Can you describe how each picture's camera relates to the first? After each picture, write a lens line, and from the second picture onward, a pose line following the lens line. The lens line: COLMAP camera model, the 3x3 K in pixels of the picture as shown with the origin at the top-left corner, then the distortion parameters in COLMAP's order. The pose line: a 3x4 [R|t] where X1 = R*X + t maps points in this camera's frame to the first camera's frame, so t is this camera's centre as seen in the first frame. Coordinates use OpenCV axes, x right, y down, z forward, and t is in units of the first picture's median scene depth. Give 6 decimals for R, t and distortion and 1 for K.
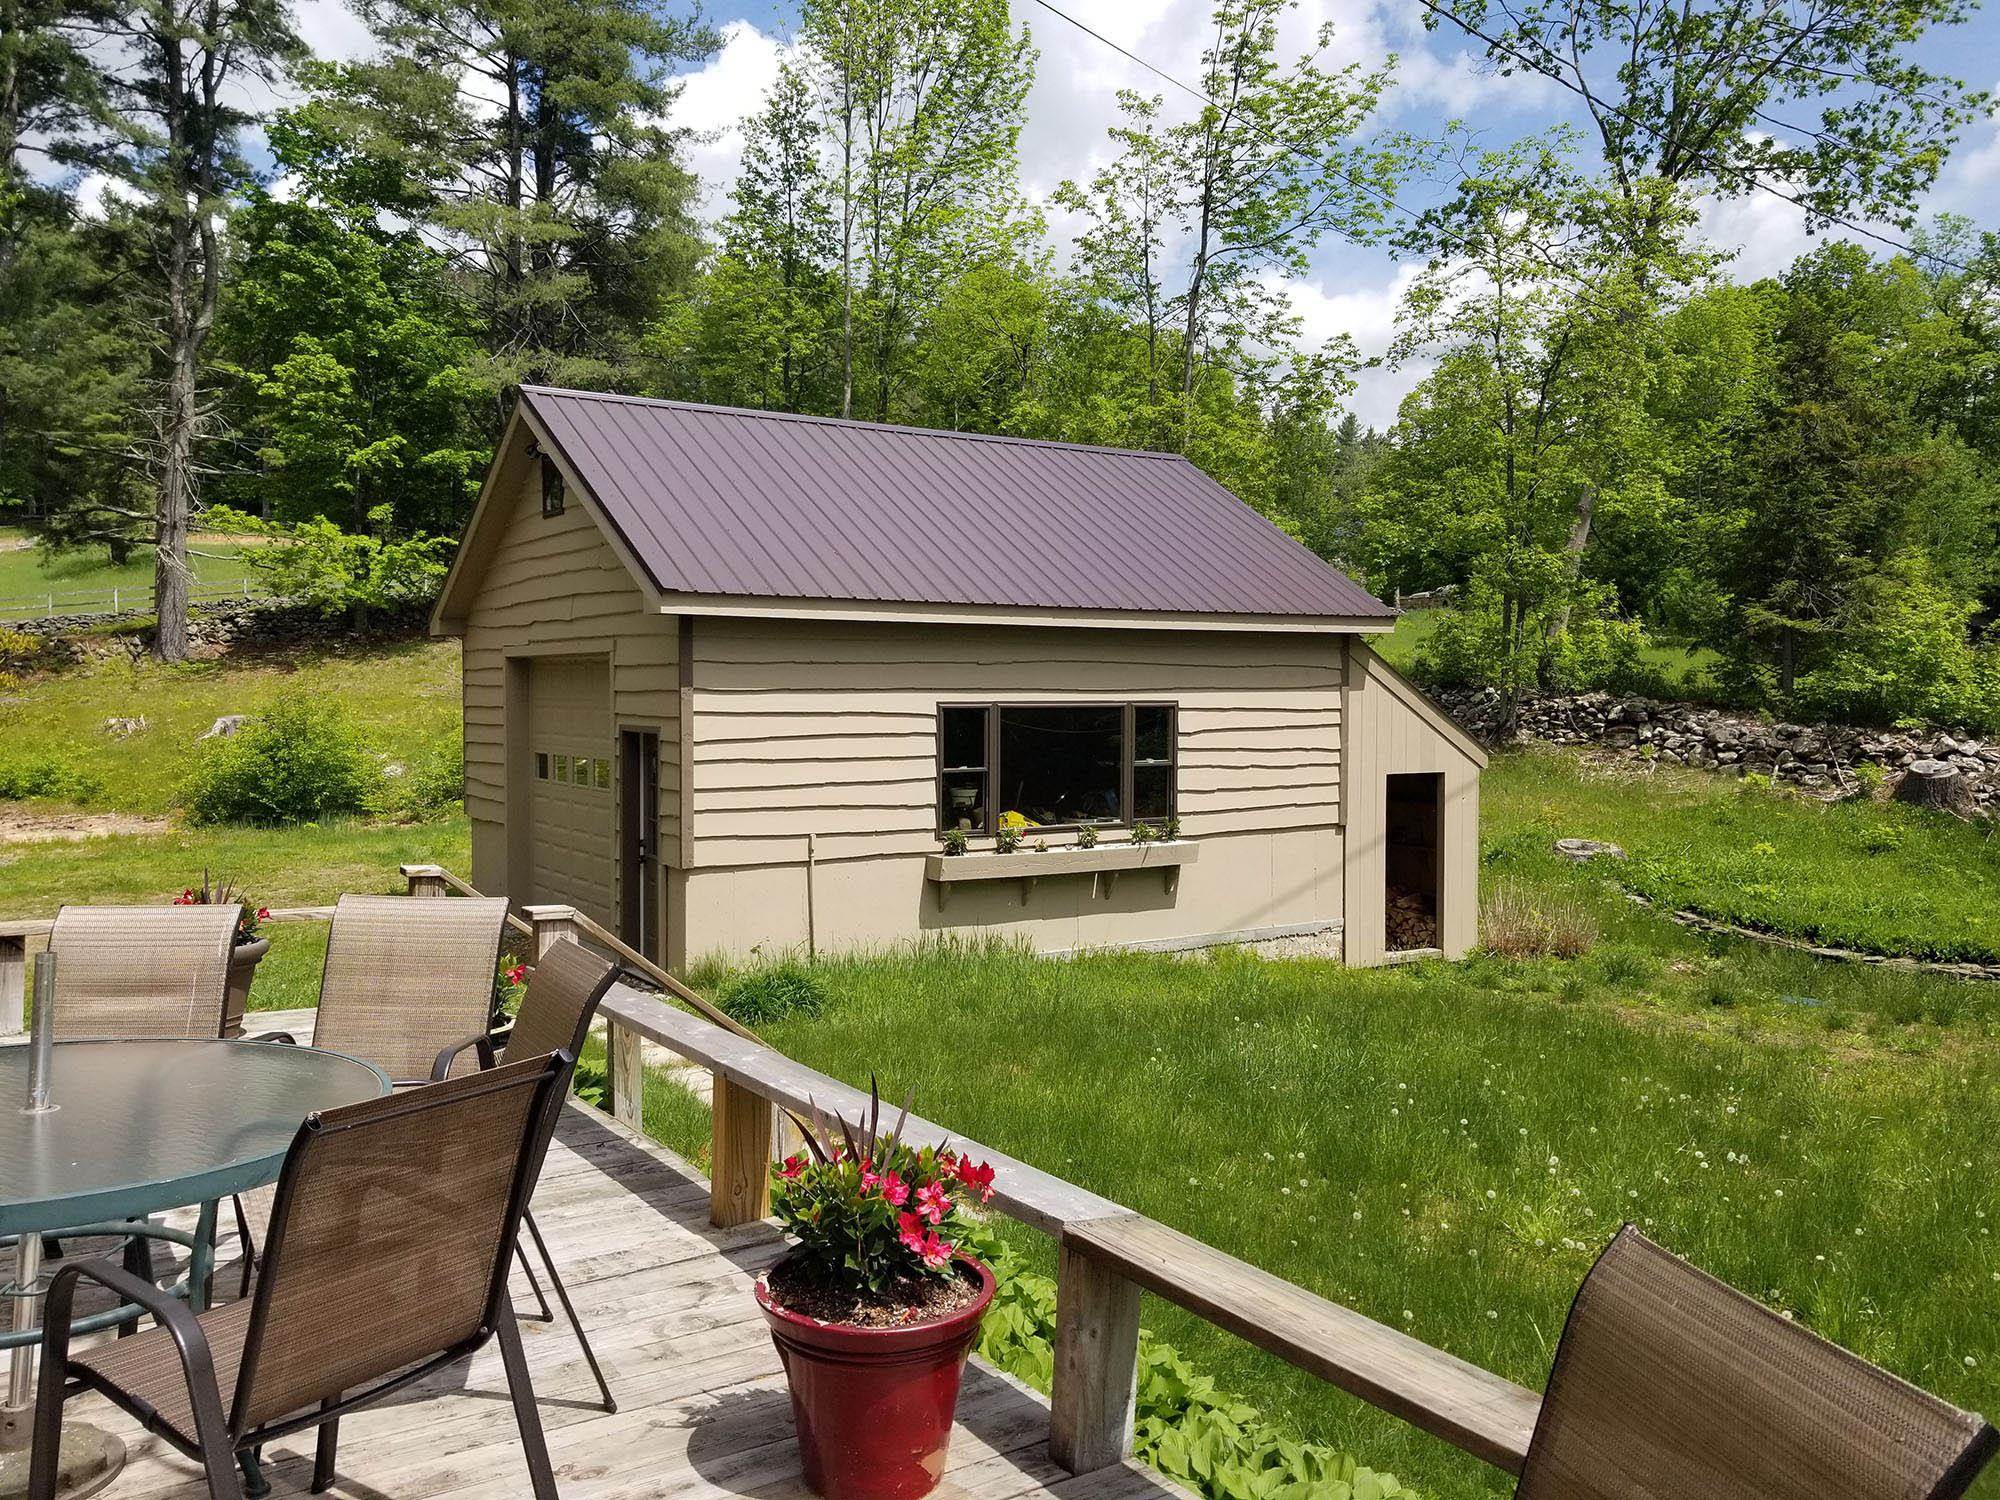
lens RADIAL K [[1549.0, 0, 997.9], [0, 1549.0, 802.0], [0, 0, 1]] dist [0.009798, -0.058858]
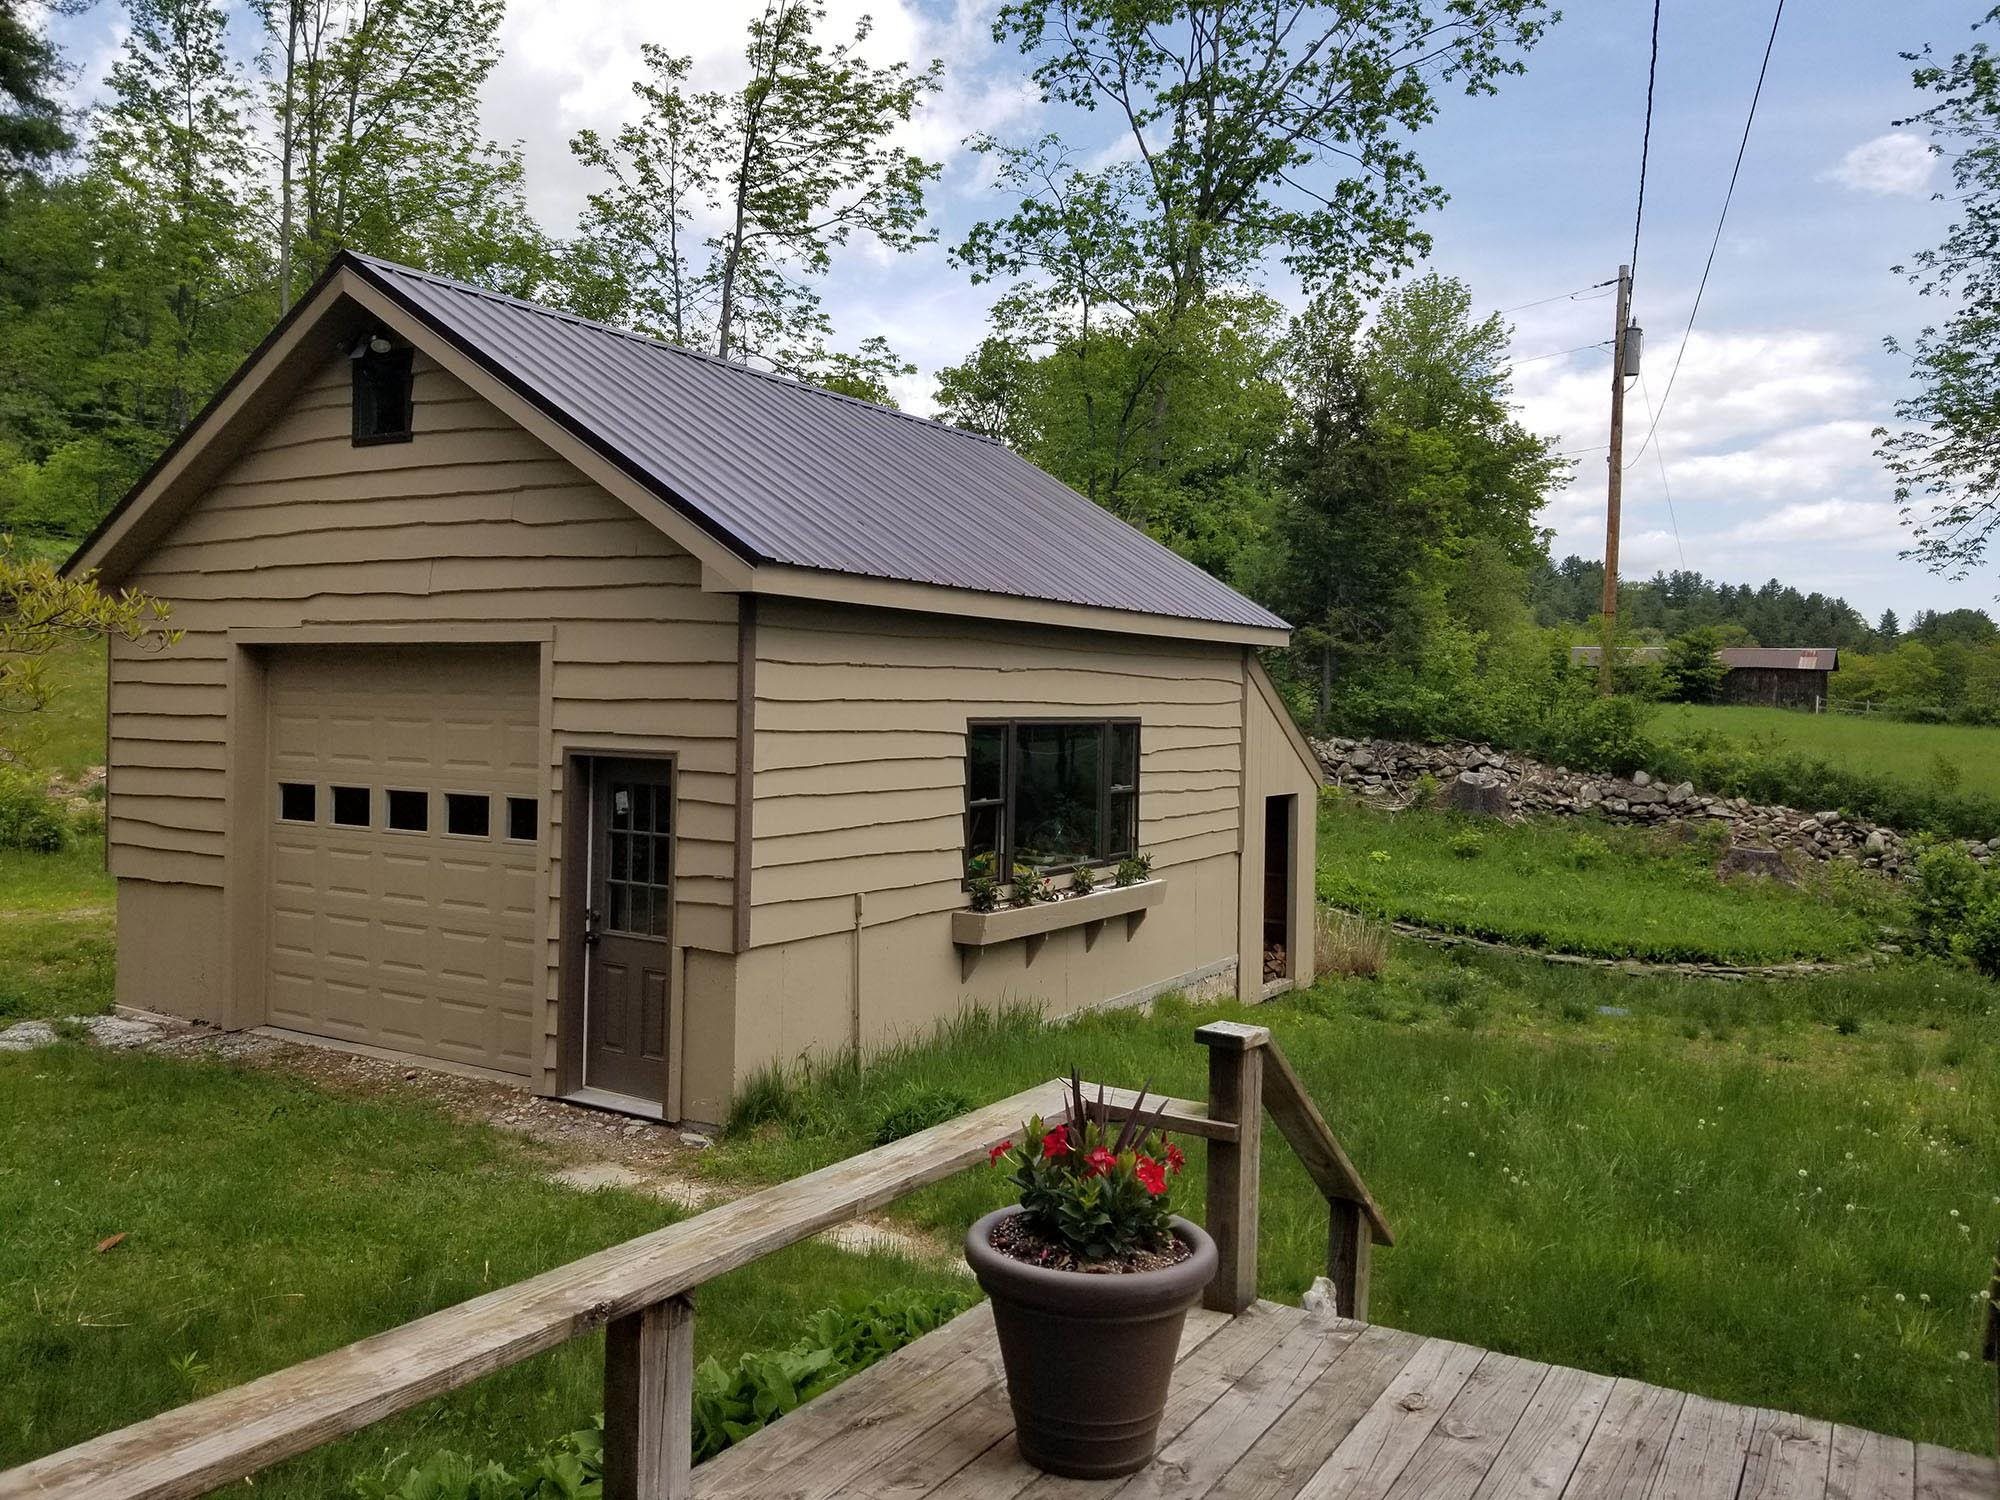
lens RADIAL K [[1528.4, 0, 1000.0], [0, 1528.4, 750.0], [0, 0, 1]] dist [0.065128, -0.102574]
pose [[0.900704, 0.001488, 0.434431, -0.151047], [0.014234, 0.999356, -0.032935, -0.009114], [-0.434201, 0.035848, 0.900103, 0.117931]]
